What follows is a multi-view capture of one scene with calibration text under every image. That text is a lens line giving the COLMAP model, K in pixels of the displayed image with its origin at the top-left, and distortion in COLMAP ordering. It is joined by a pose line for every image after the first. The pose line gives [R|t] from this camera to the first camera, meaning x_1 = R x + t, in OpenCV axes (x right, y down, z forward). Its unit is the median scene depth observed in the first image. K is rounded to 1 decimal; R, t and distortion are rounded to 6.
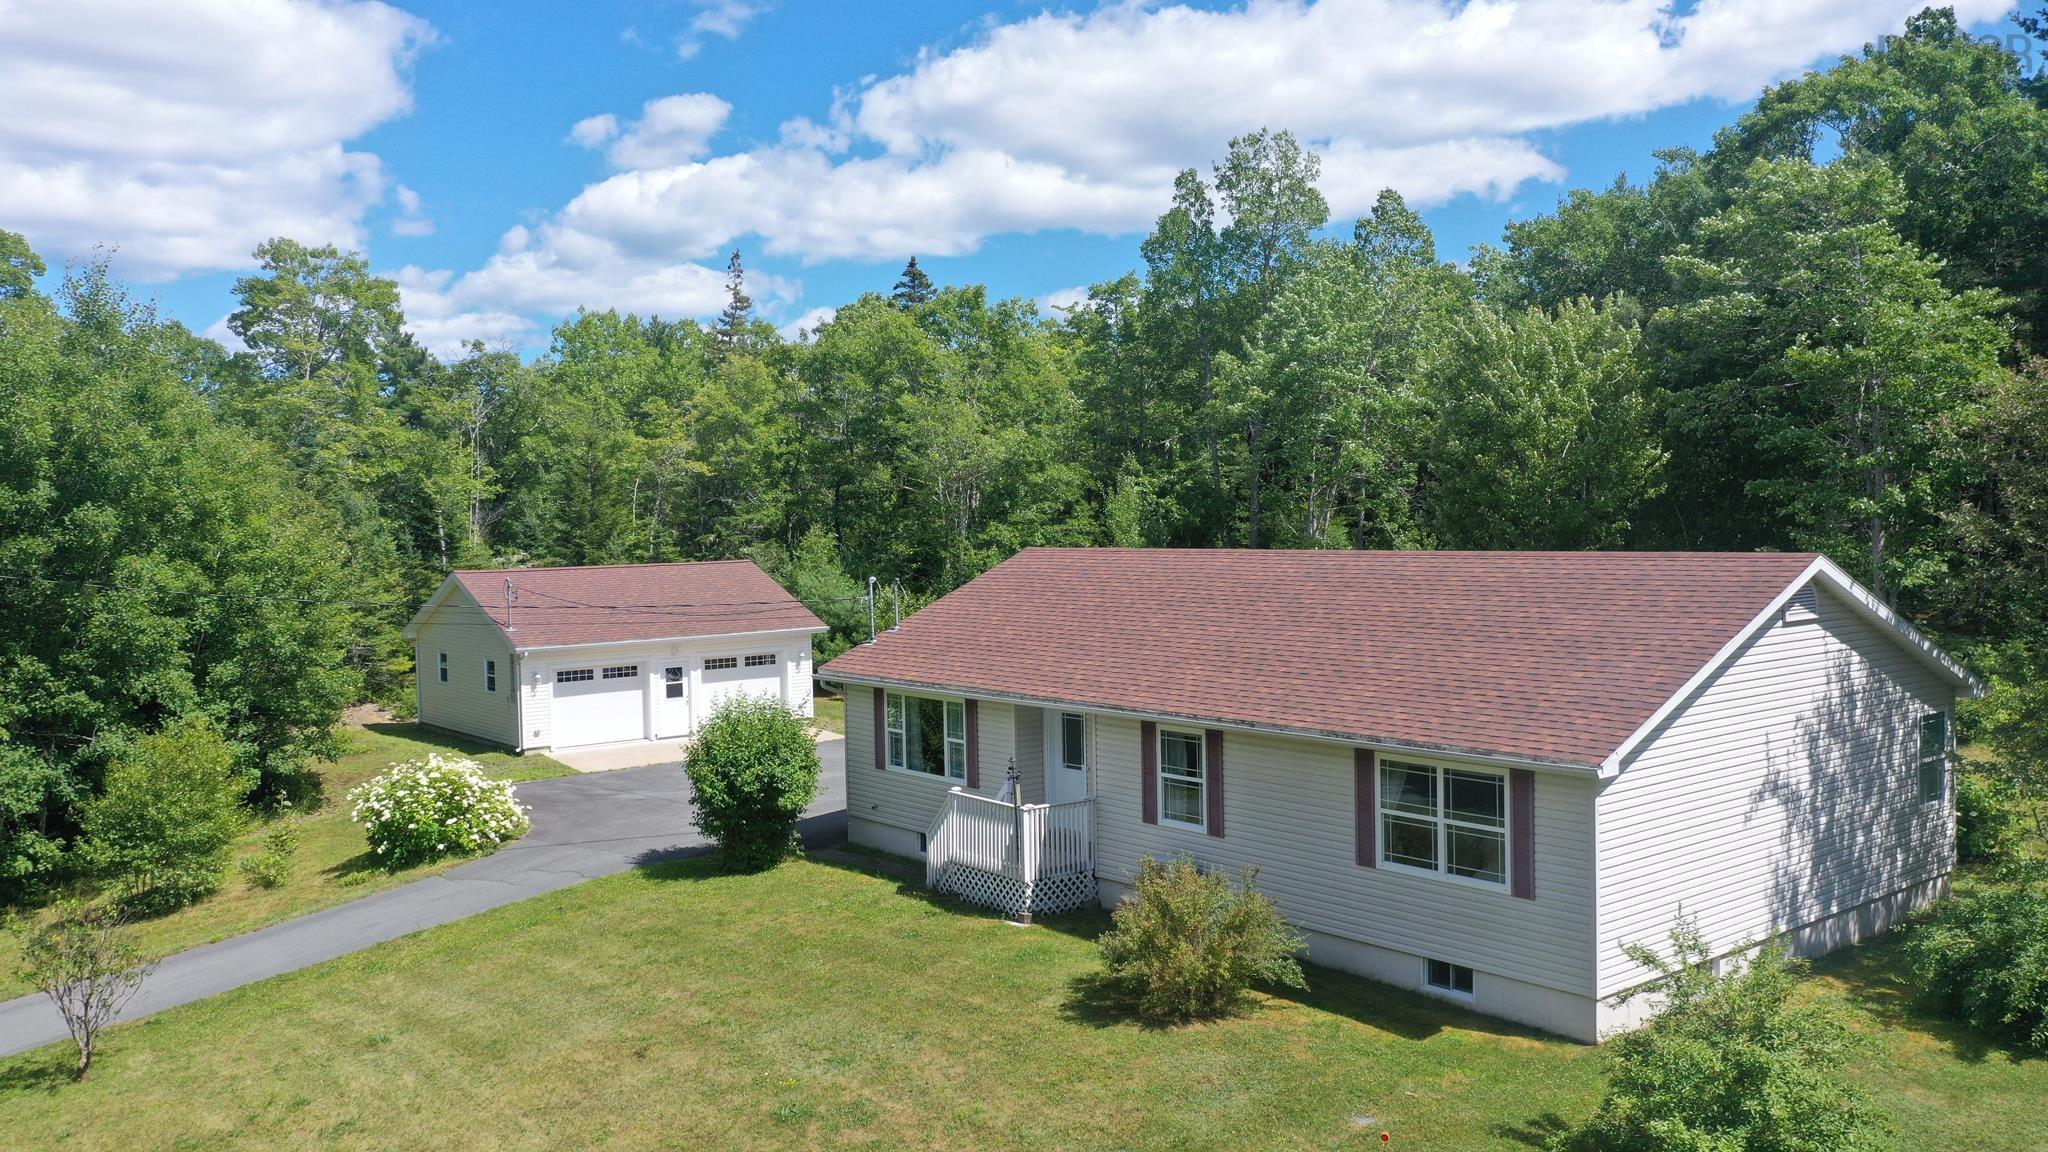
lens RADIAL K [[1642.1, 0, 1024.0], [0, 1642.1, 576.0], [0, 0, 1]] dist [-0.004112, -0.004341]
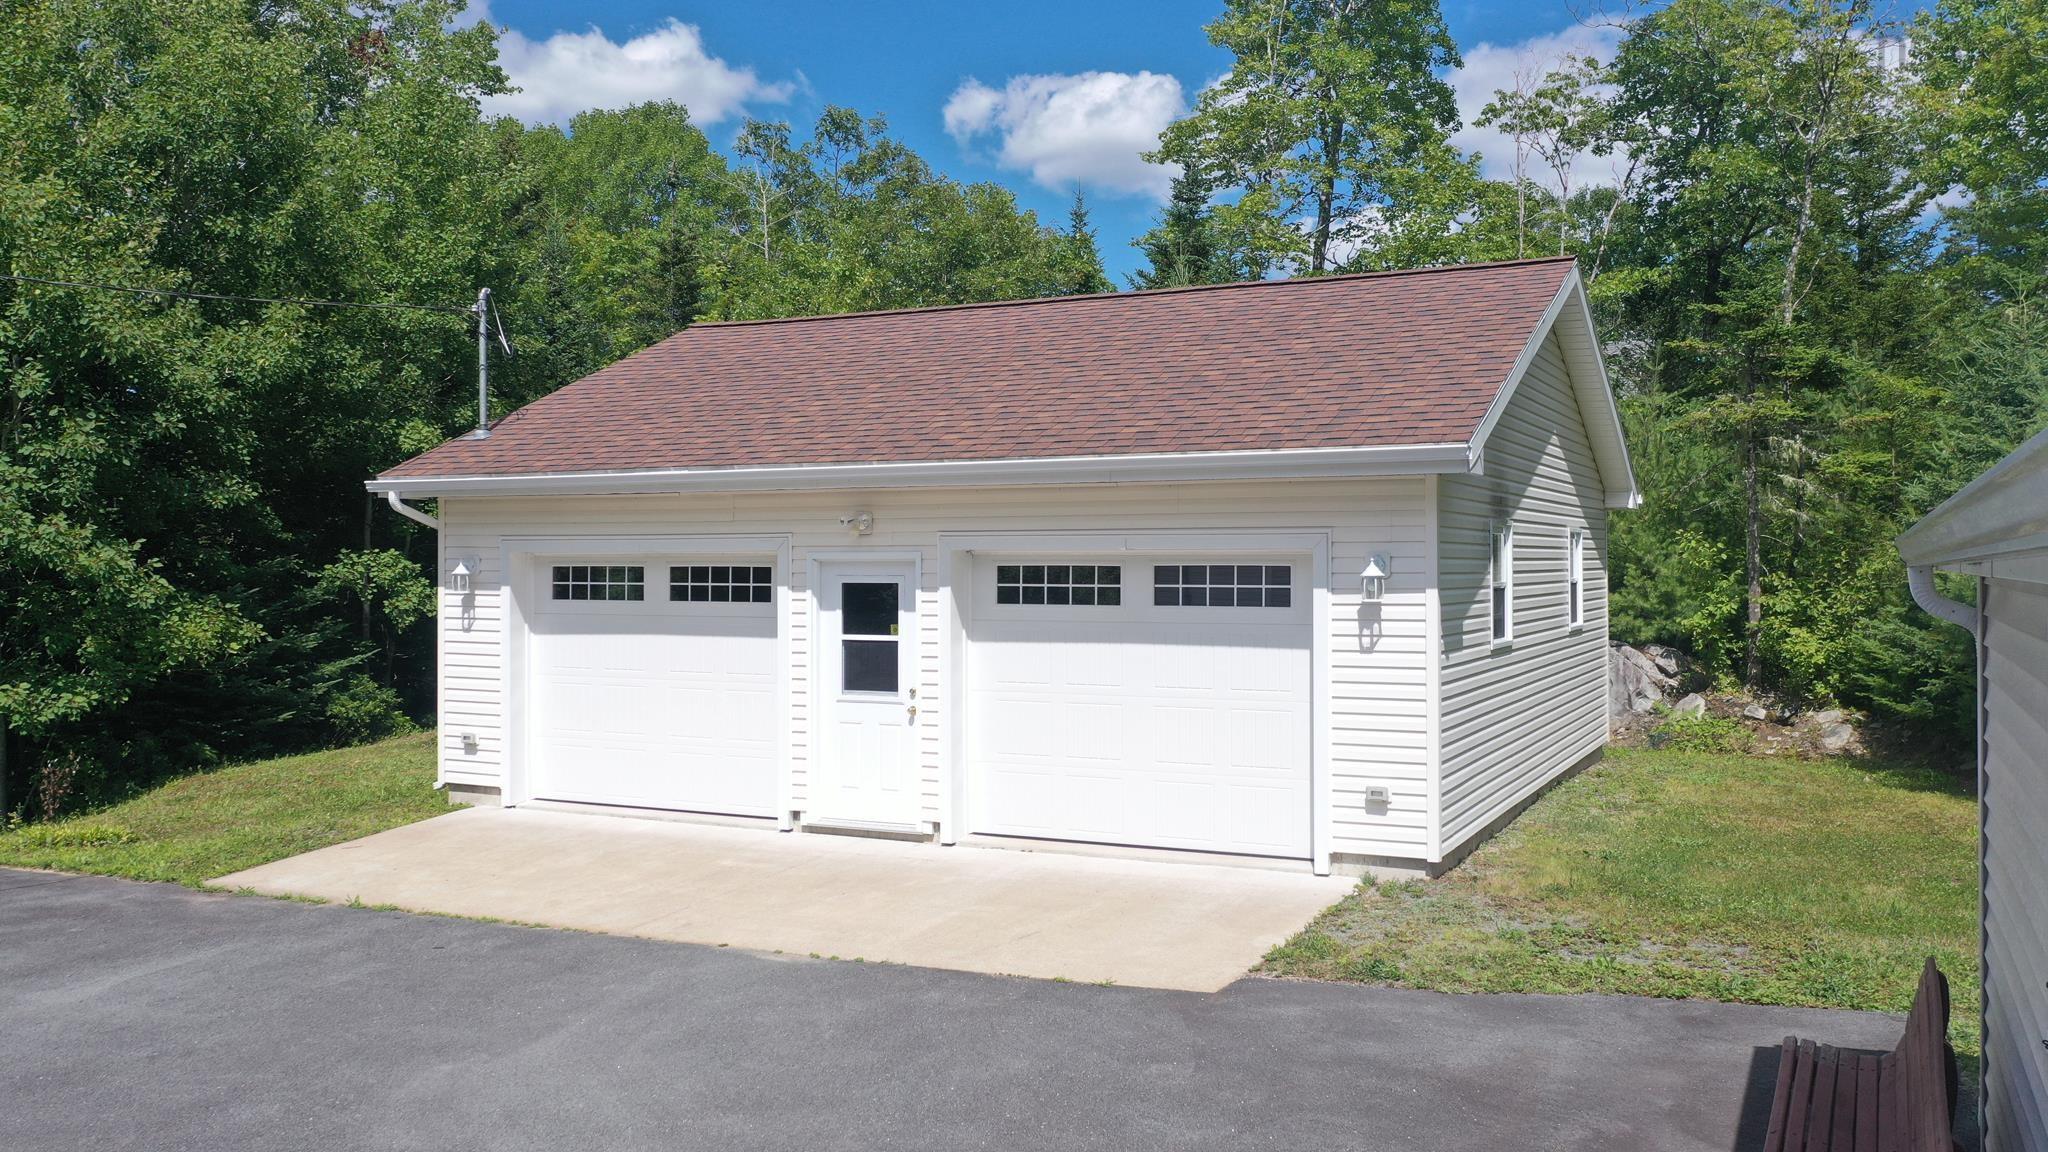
lens RADIAL K [[1688.4, 0, 1024.8], [0, 1688.4, 569.2], [0, 0, 1]] dist [-0.001080, -0.049607]
pose [[0.424592, 0.025015, -0.905039, 0.081171], [-0.044316, 0.998994, 0.006821, 0.077576], [0.904299, 0.037211, 0.425274, 1.389066]]
